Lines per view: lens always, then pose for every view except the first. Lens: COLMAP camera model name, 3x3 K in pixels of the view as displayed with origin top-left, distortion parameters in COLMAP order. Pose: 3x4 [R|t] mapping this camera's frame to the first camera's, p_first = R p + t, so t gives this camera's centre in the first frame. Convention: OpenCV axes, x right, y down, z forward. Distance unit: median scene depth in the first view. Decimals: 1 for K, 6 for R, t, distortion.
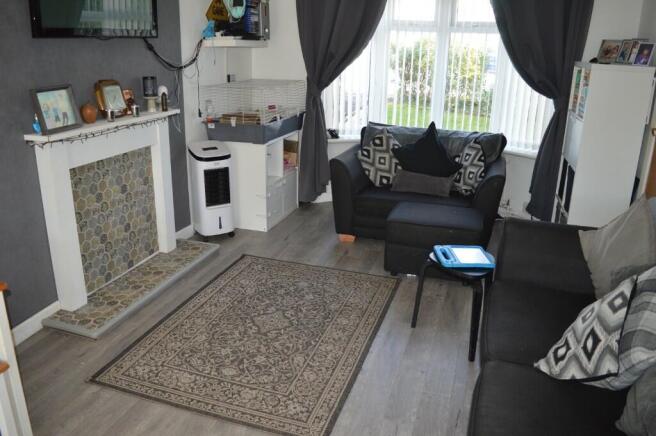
lens RADIAL K [[524.5, 0, 328.0], [0, 524.5, 218.0], [0, 0, 1]] dist [-0.090658, 0.014906]
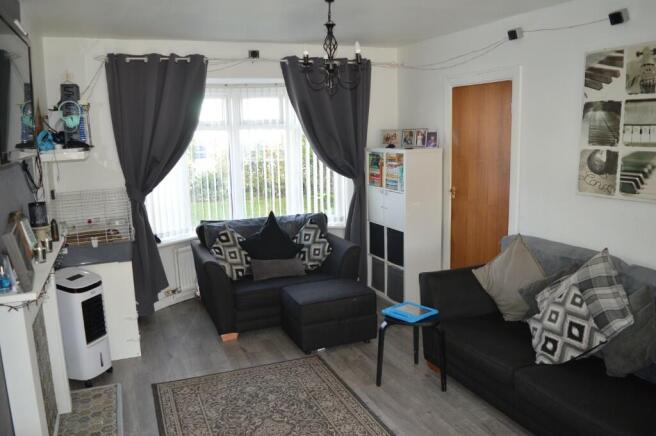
lens RADIAL K [[524.5, 0, 328.0], [0, 524.5, 218.0], [0, 0, 1]] dist [-0.090658, 0.014906]
pose [[0.761676, -0.144858, 0.631559, -0.420002], [0.241752, 0.967841, -0.069570, -0.067408], [-0.601171, 0.205670, 0.772200, 0.082444]]
